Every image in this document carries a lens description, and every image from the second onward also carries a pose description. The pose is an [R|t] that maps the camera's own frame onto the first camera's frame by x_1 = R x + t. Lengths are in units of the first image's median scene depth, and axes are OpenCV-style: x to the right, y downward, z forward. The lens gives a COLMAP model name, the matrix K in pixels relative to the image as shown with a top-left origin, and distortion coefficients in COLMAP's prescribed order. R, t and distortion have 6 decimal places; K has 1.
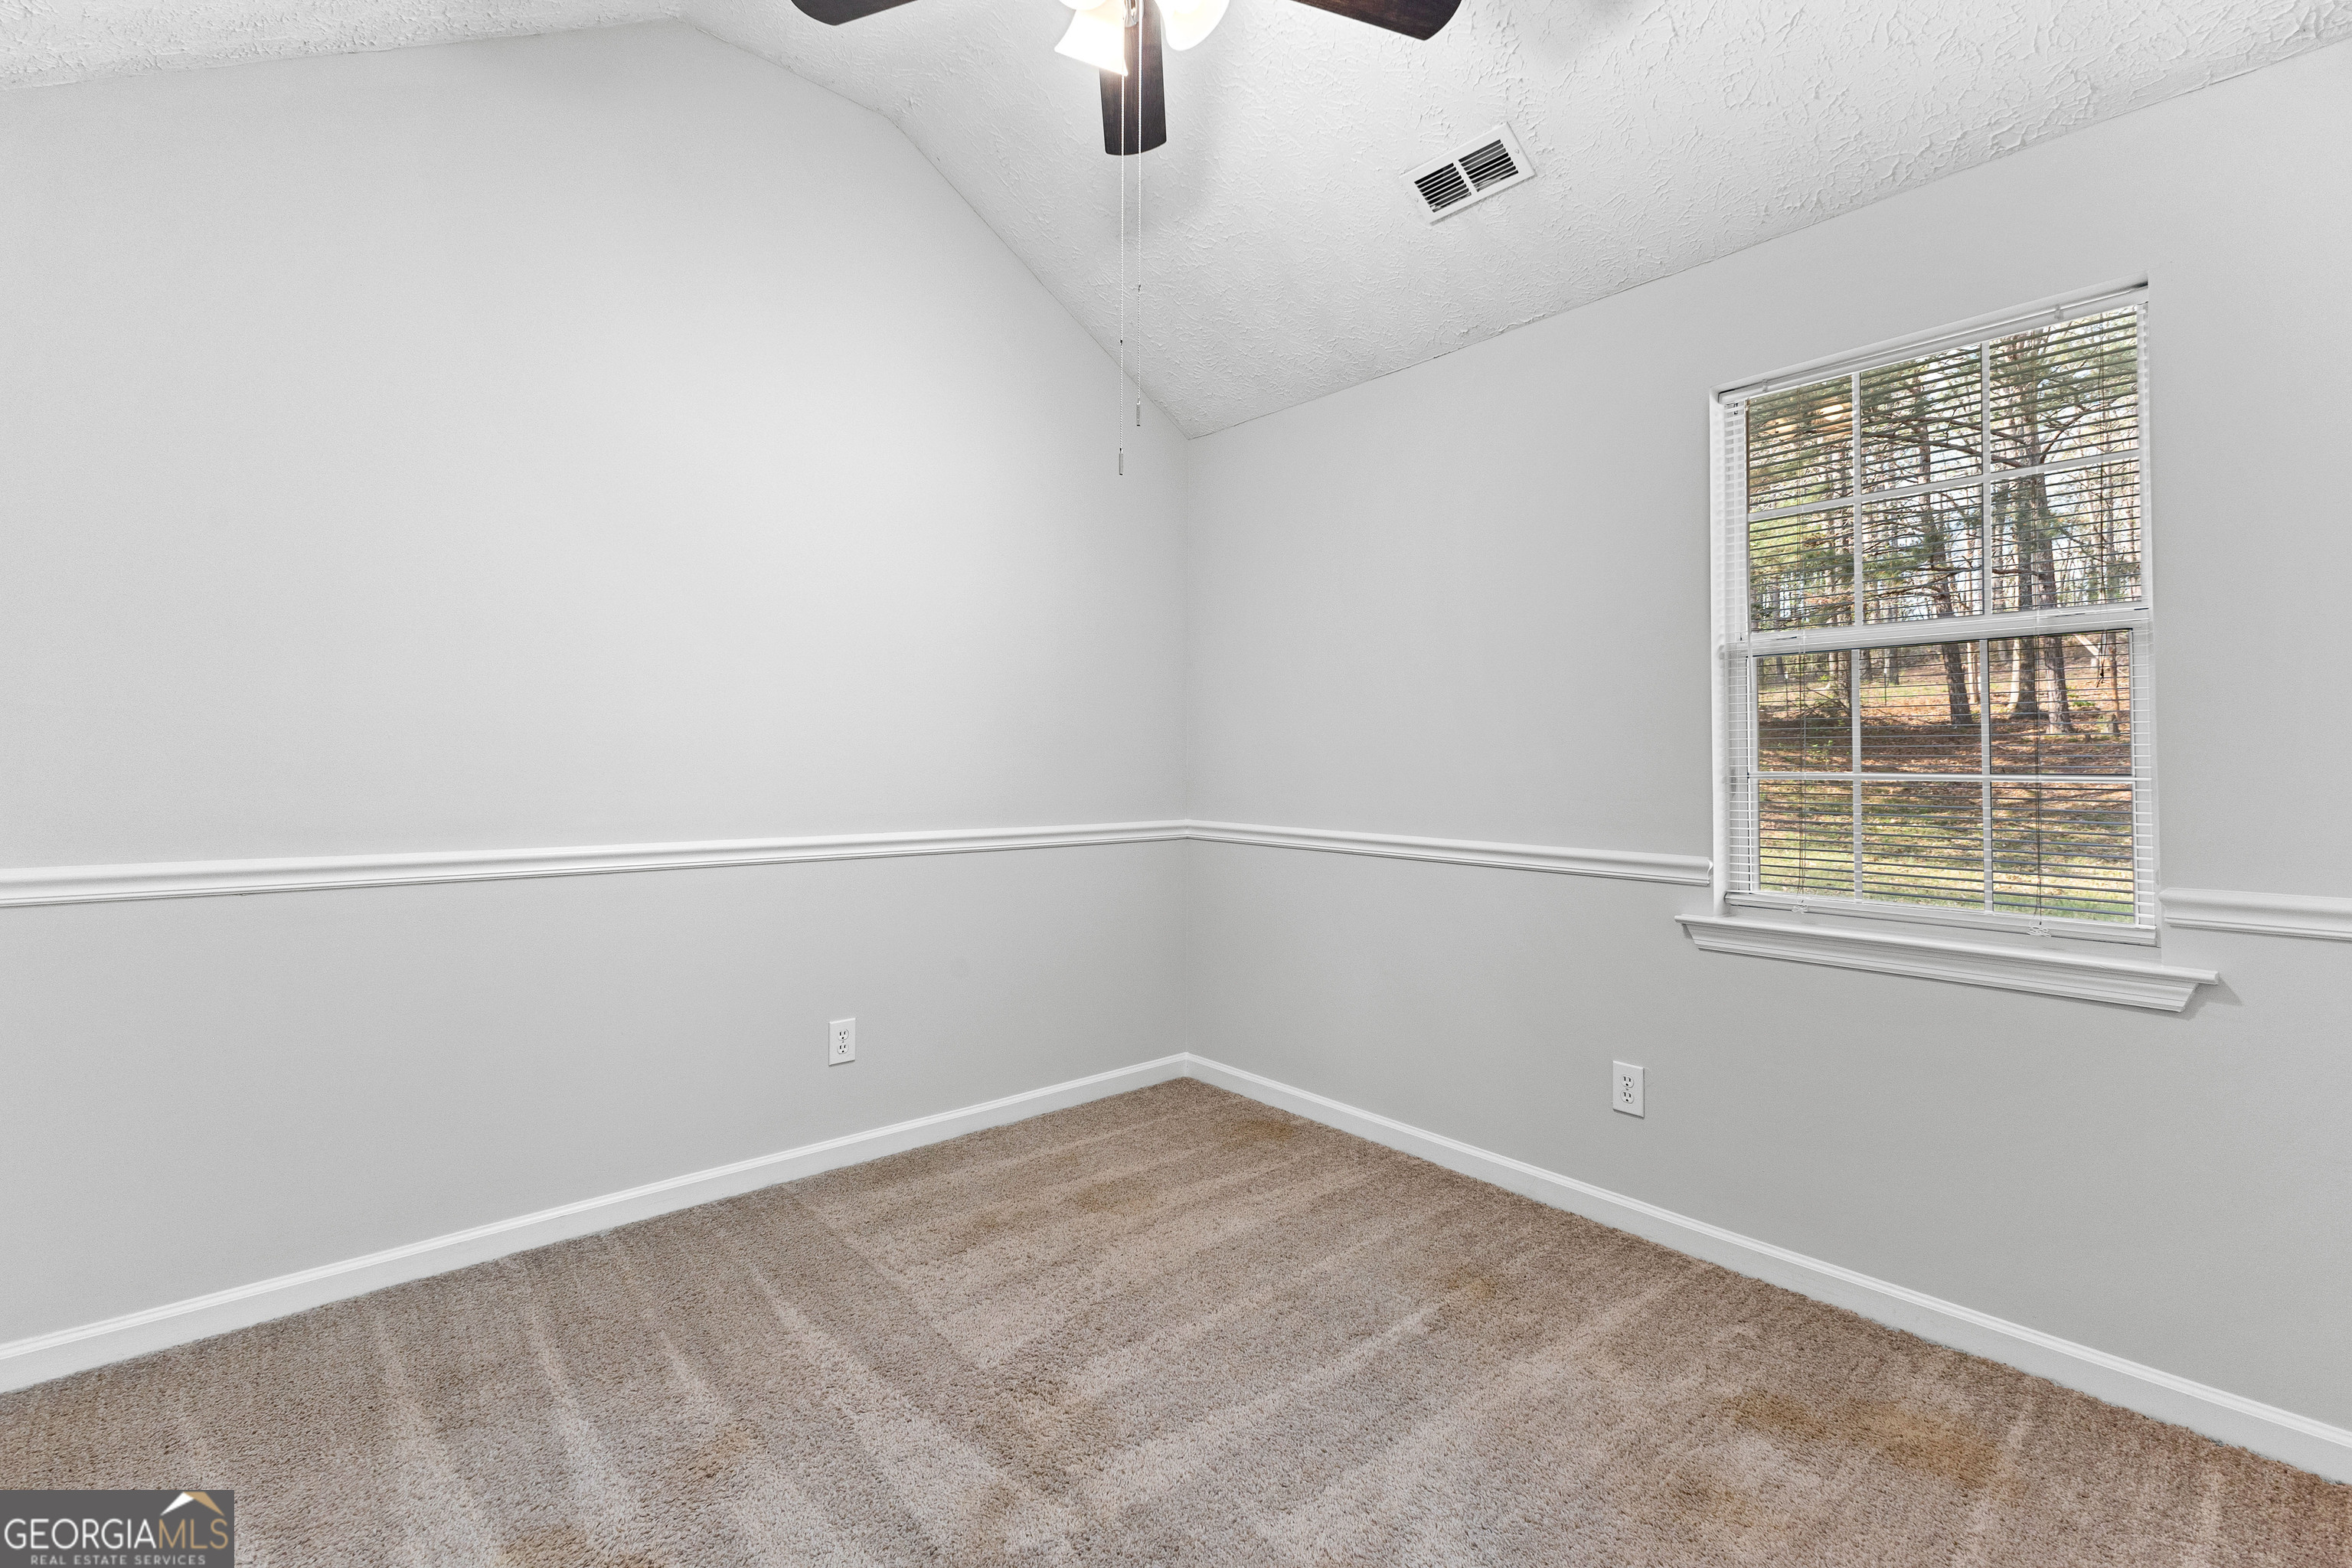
lens RADIAL K [[1015.9, 0, 1158.6], [0, 1015.9, 758.5], [0, 0, 1]] dist [0.032142, -0.022109]
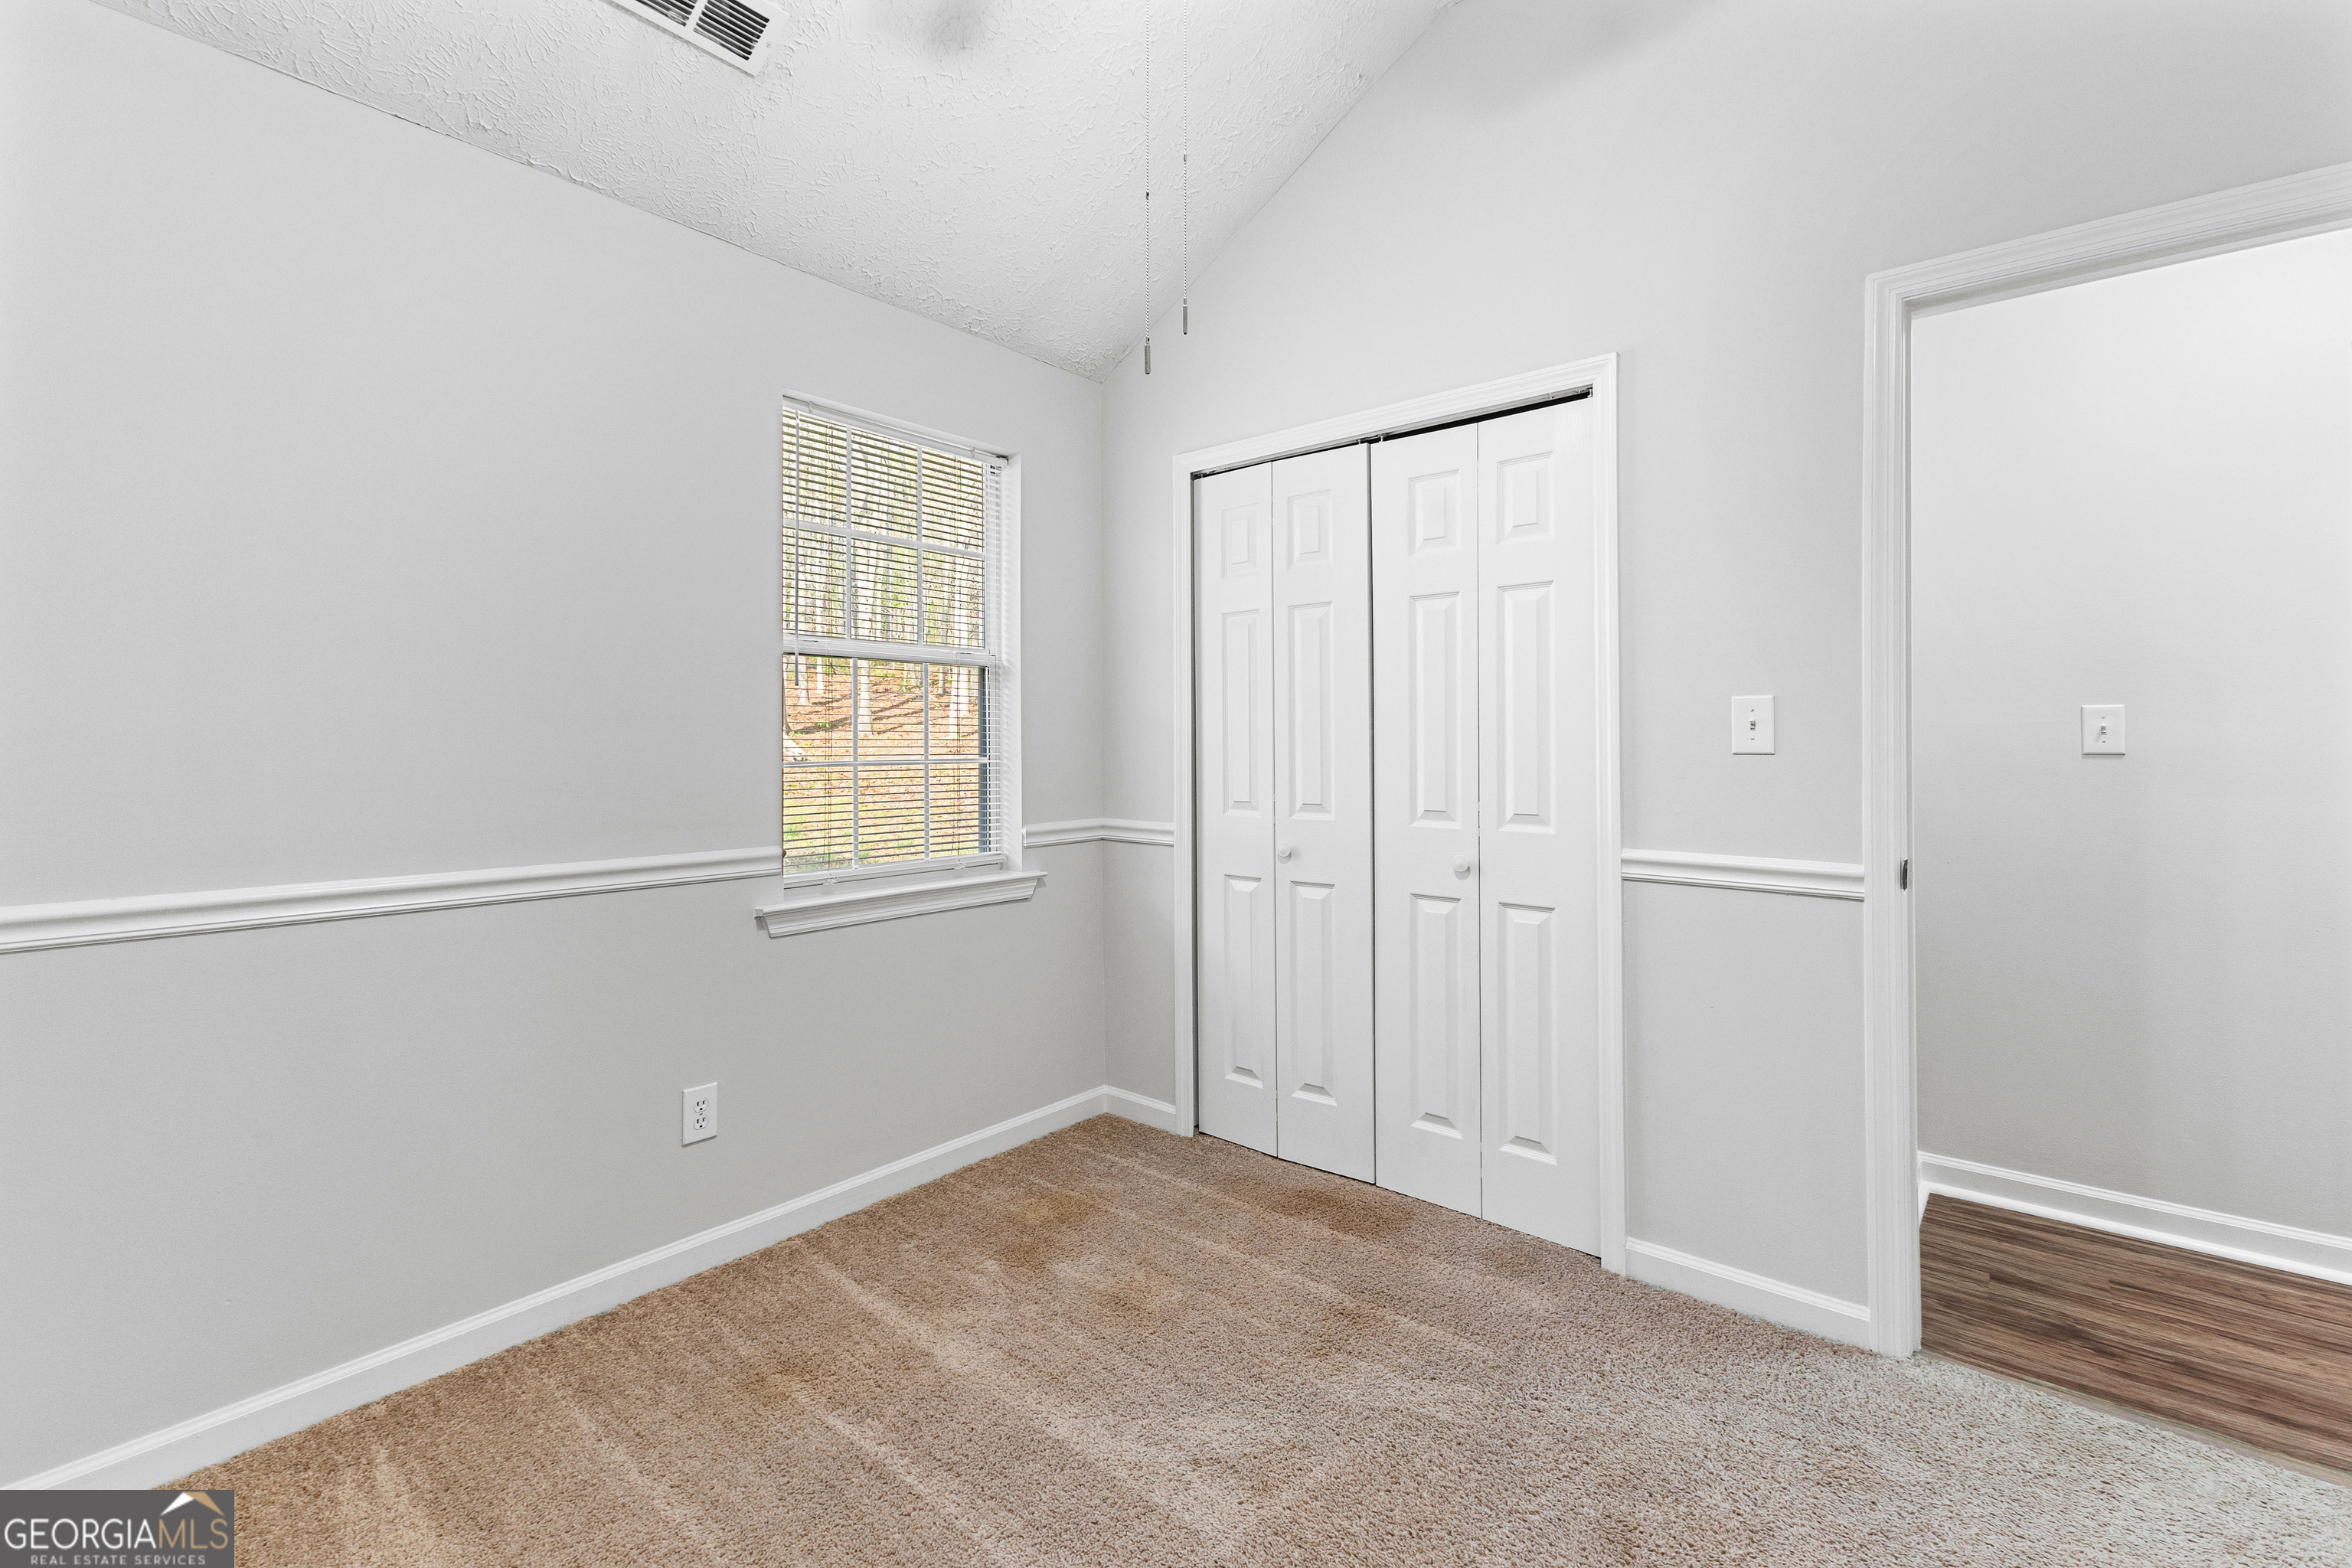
lens RADIAL K [[1015.9, 0, 1158.6], [0, 1015.9, 758.5], [0, 0, 1]] dist [0.032142, -0.022109]
pose [[-0.153706, 0.000357, 0.988117, -0.625118], [0.009897, 0.999950, 0.001178, 0.013224], [-0.988067, 0.009960, -0.153702, 0.916722]]
